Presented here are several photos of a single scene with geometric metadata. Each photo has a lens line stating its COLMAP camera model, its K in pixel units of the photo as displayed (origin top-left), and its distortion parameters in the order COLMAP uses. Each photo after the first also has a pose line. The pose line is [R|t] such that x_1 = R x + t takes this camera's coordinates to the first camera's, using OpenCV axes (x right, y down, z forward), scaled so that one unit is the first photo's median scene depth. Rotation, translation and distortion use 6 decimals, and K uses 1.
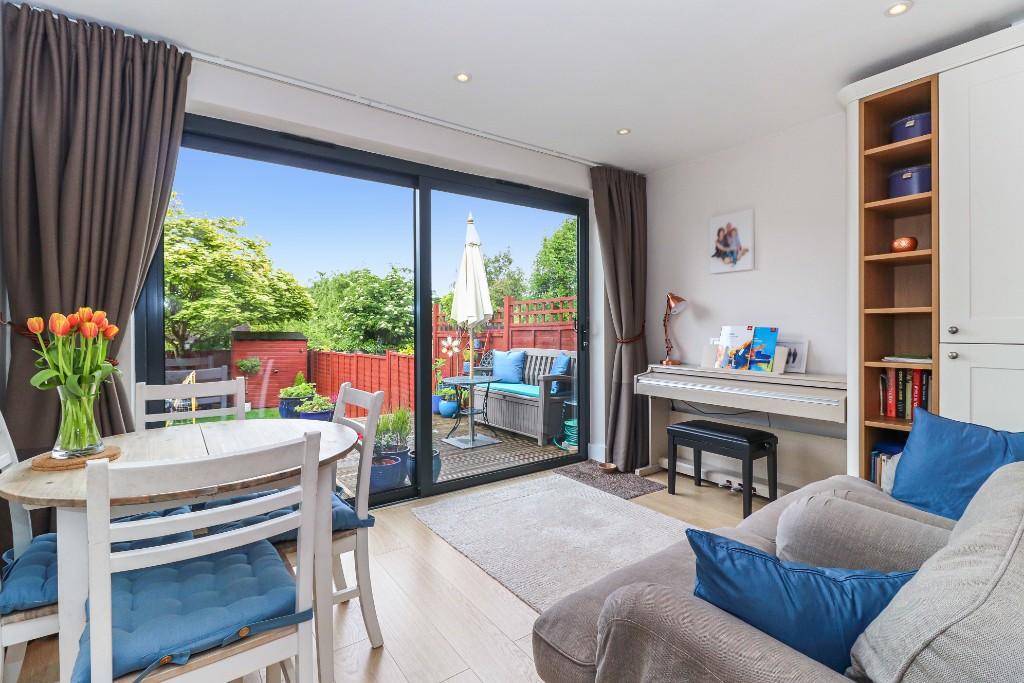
lens RADIAL K [[473.2, 0, 508.1], [0, 473.2, 325.6], [0, 0, 1]] dist [0.010945, -0.002417]
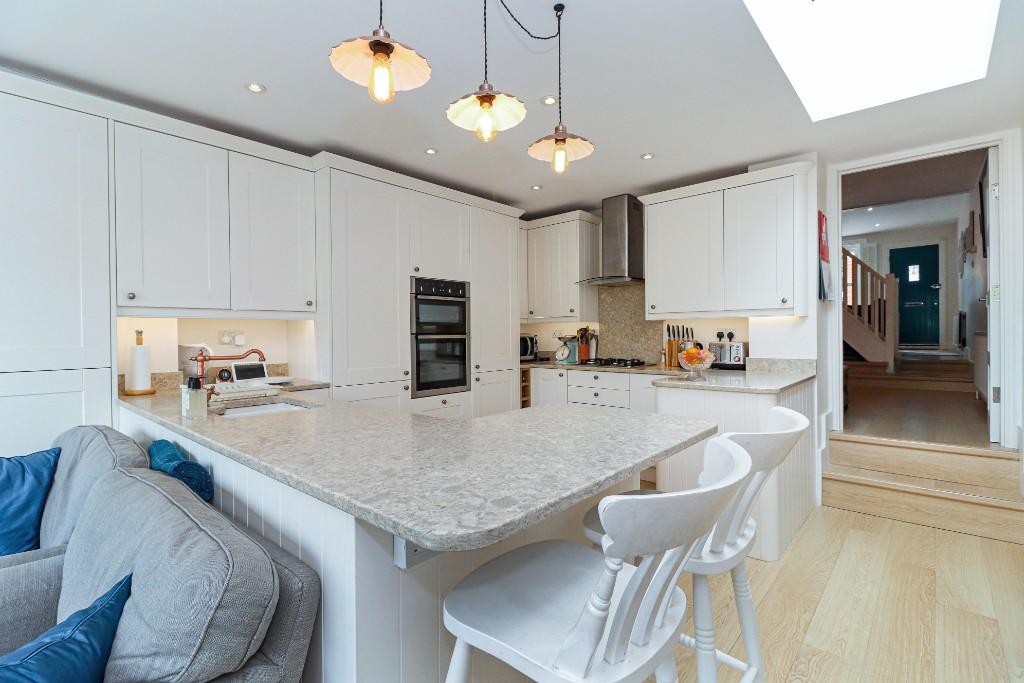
lens RADIAL K [[473.2, 0, 515.9], [0, 473.2, 337.9], [0, 0, 1]] dist [0.010945, -0.002417]
pose [[-0.243545, 0.002933, 0.969885, -0.370195], [0.010667, 0.999943, -0.000346, 0.001480], [-0.969831, 0.010262, -0.243563, 0.438464]]
